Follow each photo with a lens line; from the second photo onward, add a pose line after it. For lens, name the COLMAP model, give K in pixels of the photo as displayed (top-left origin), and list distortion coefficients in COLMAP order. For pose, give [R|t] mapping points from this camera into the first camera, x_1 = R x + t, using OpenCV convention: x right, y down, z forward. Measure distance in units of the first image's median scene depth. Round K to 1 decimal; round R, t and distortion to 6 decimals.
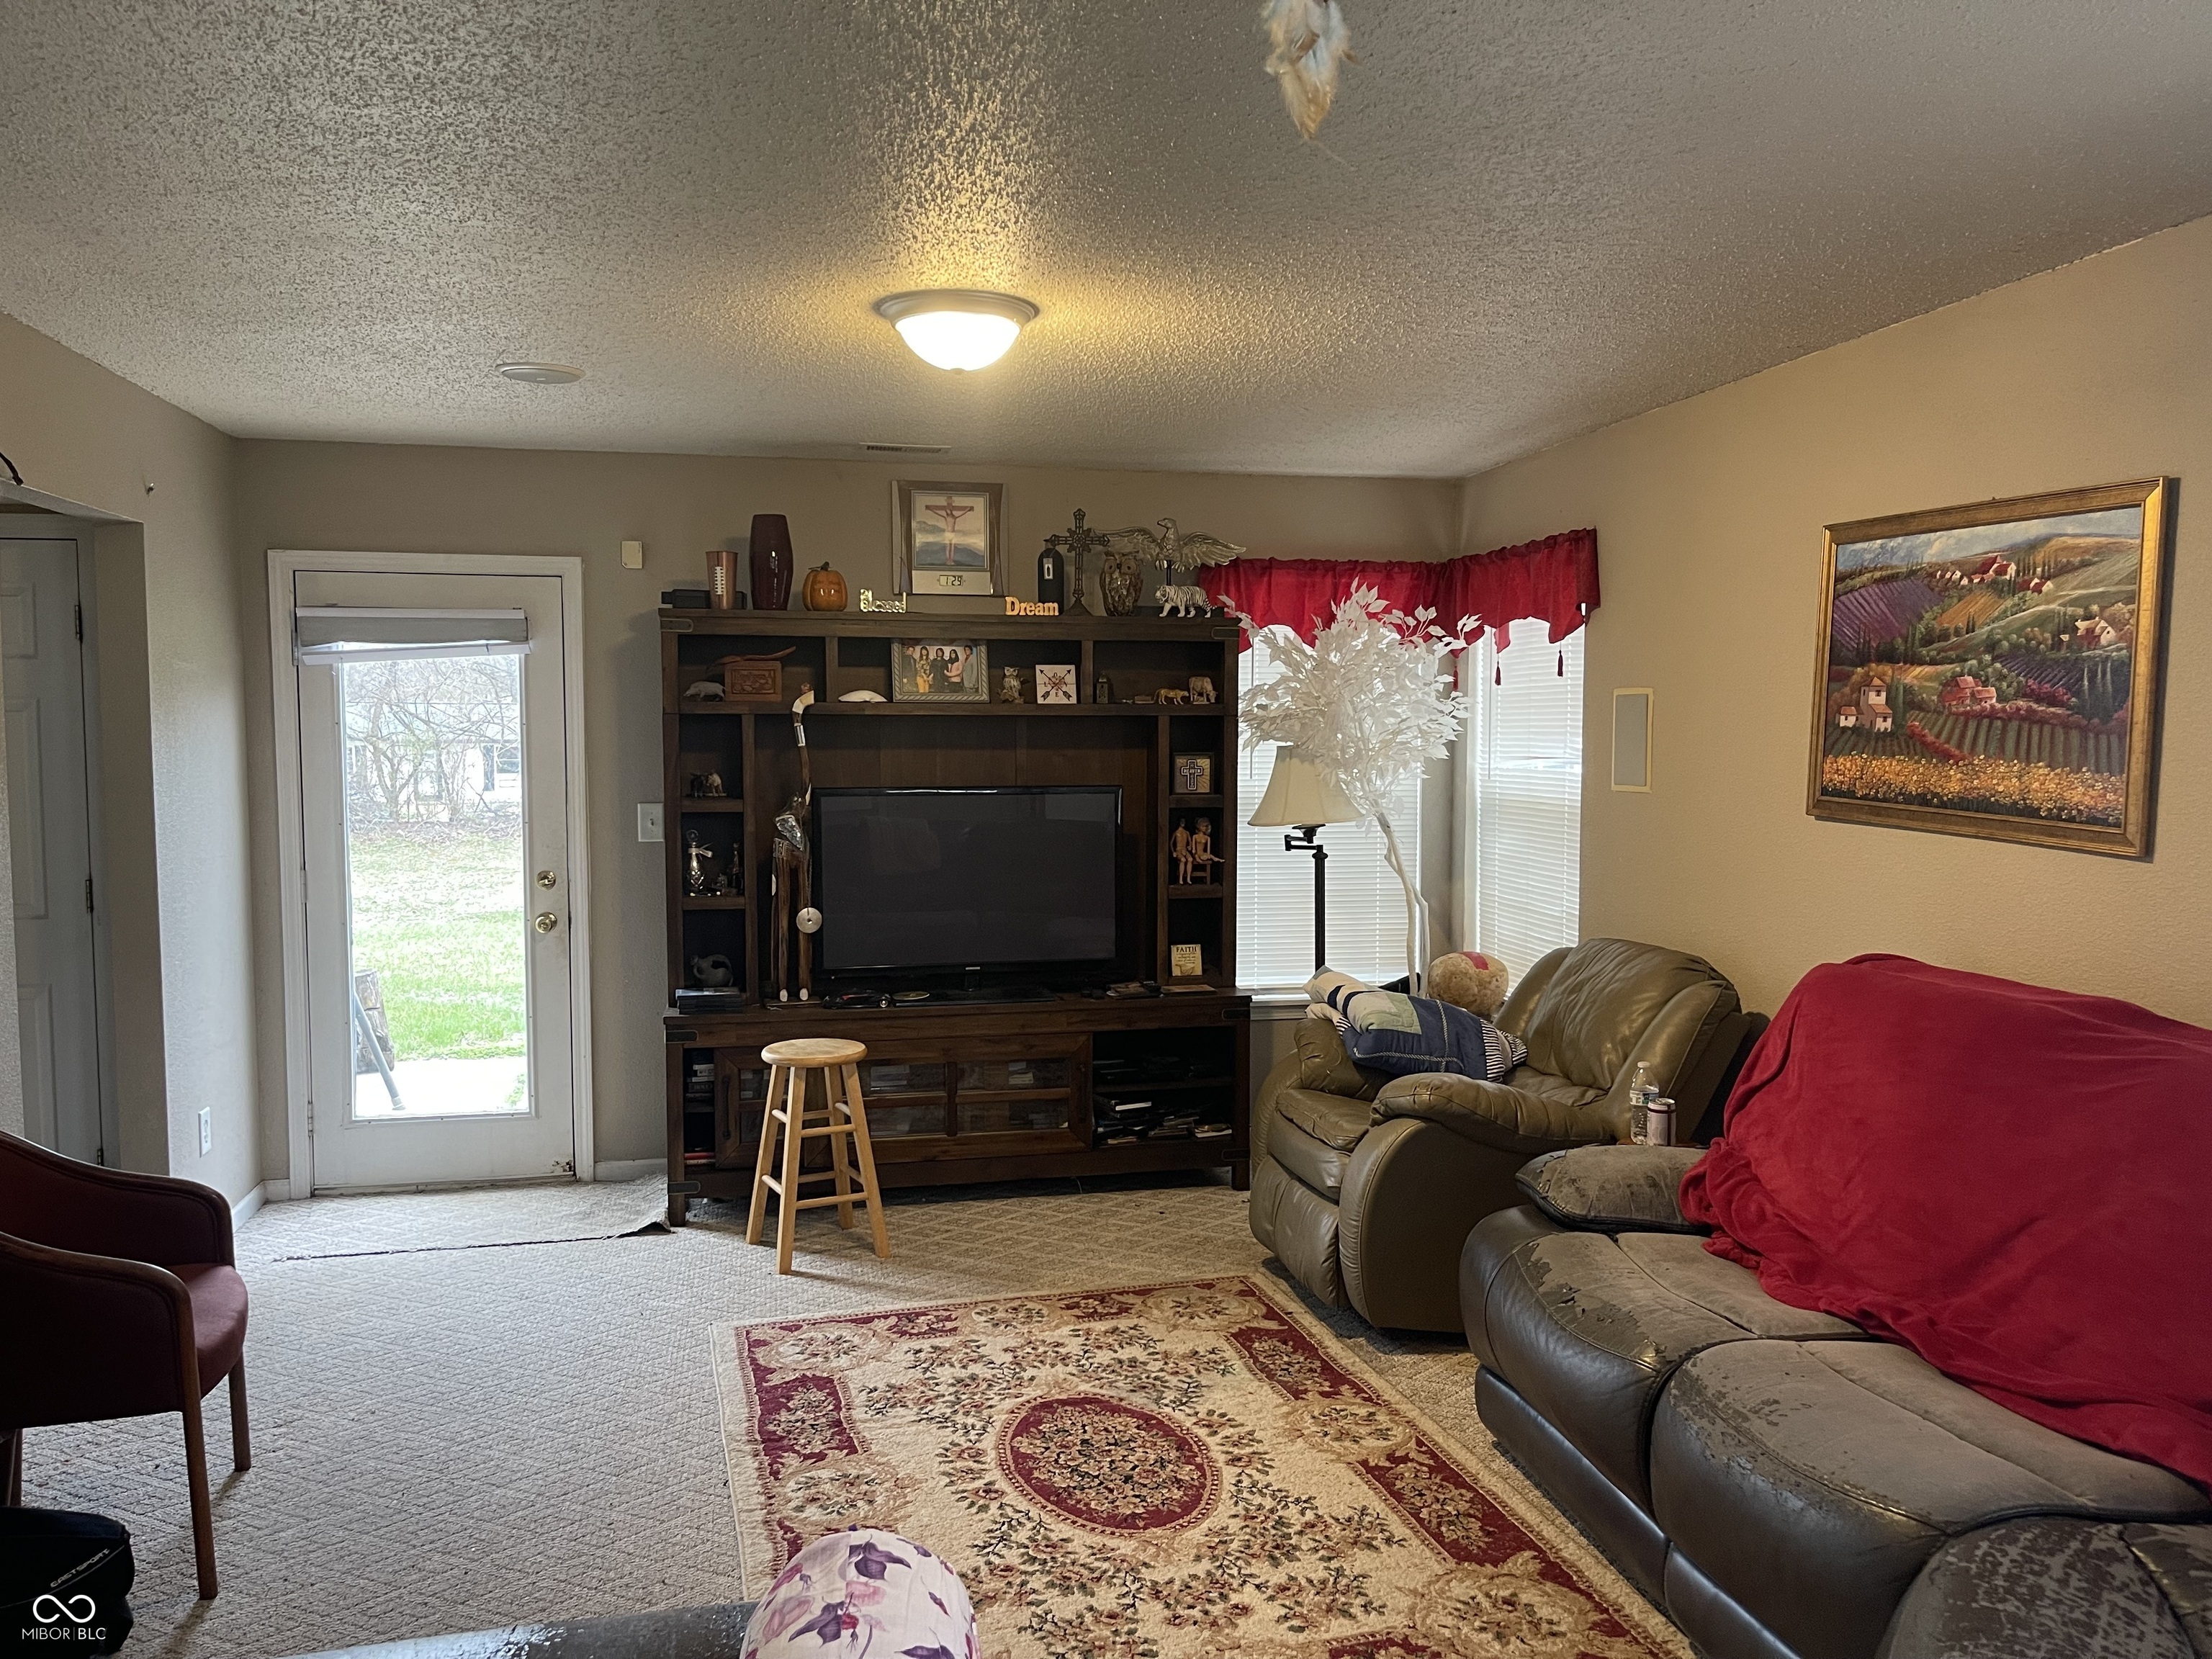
lens RADIAL K [[1651.9, 0, 1100.6], [0, 1651.9, 850.7], [0, 0, 1]] dist [0.031479, -0.023041]
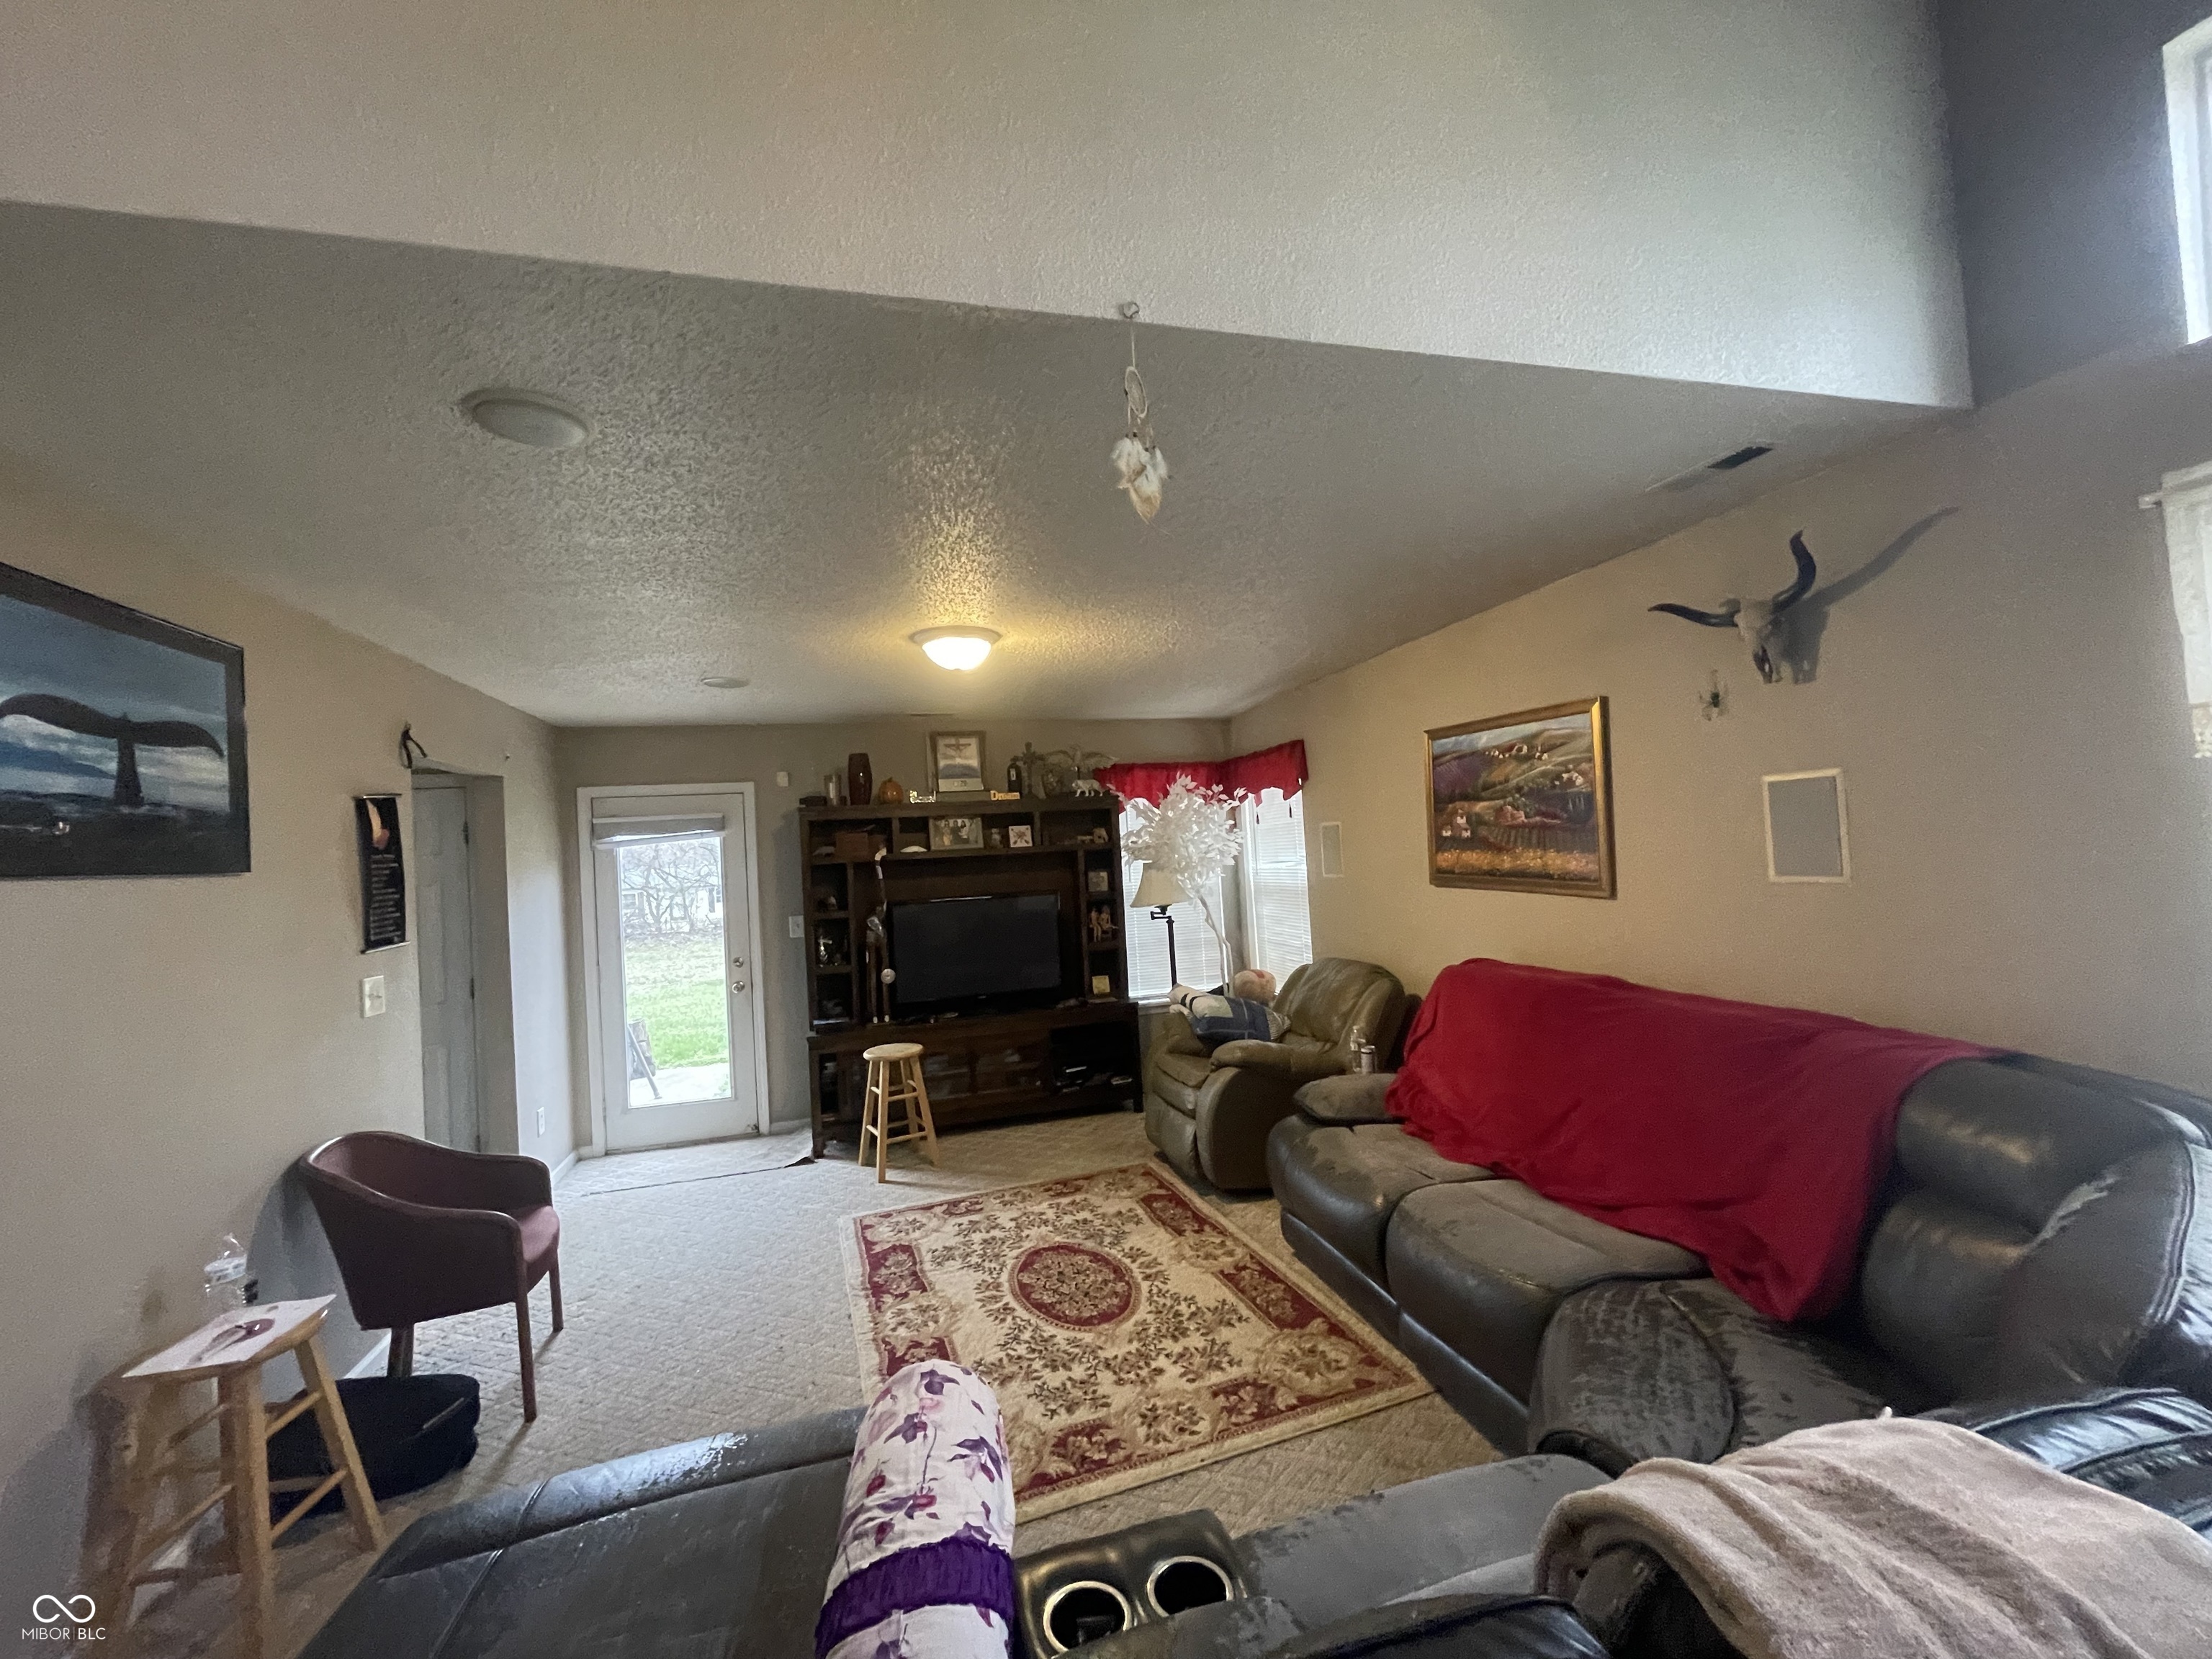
lens RADIAL K [[883.6, 0, 1102.5], [0, 883.6, 838.0], [0, 0, 1]] dist [-0.006463, -0.000043]
pose [[0.996286, -0.055292, 0.066012, -0.001387], [0.061379, 0.993673, -0.094057, -0.003660], [-0.060394, 0.097759, 0.993376, 0.046510]]
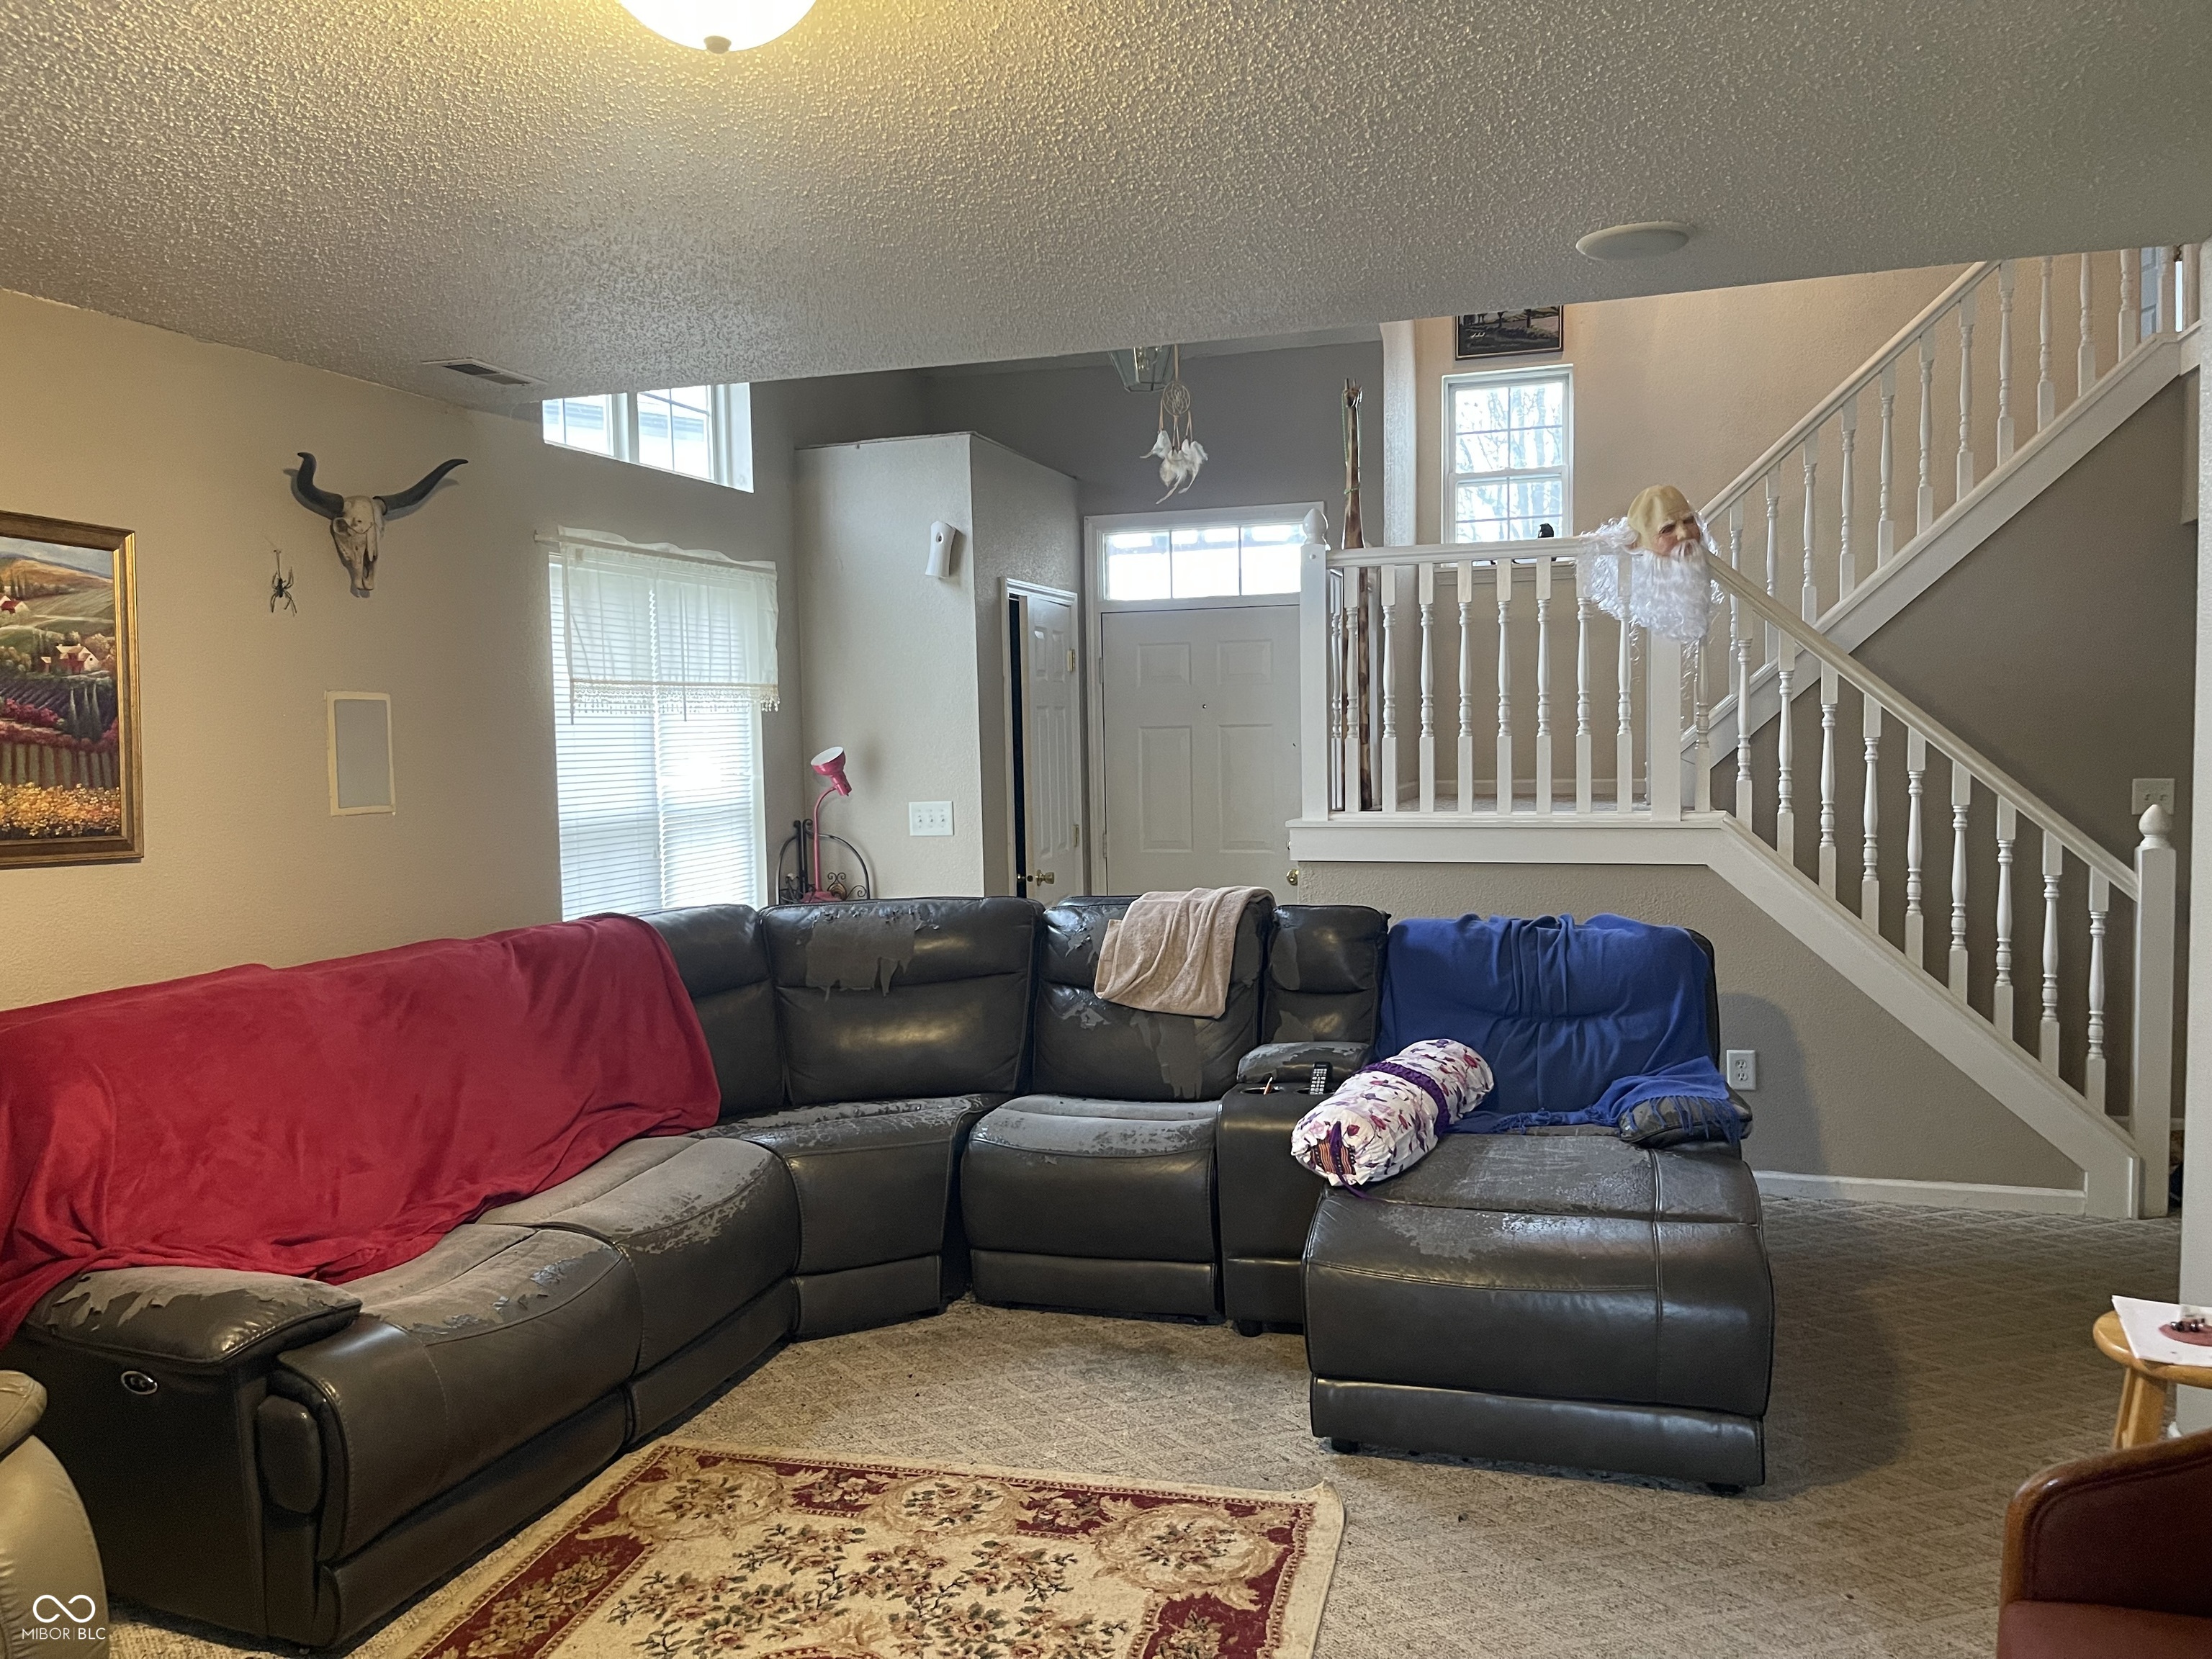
lens RADIAL K [[1651.9, 0, 1117.3], [0, 1651.9, 832.4], [0, 0, 1]] dist [0.031479, -0.023041]
pose [[-0.866312, -0.014176, 0.499302, -0.494604], [0.058557, 0.989822, 0.129703, -0.113793], [-0.496059, 0.141601, -0.856665, 1.522252]]
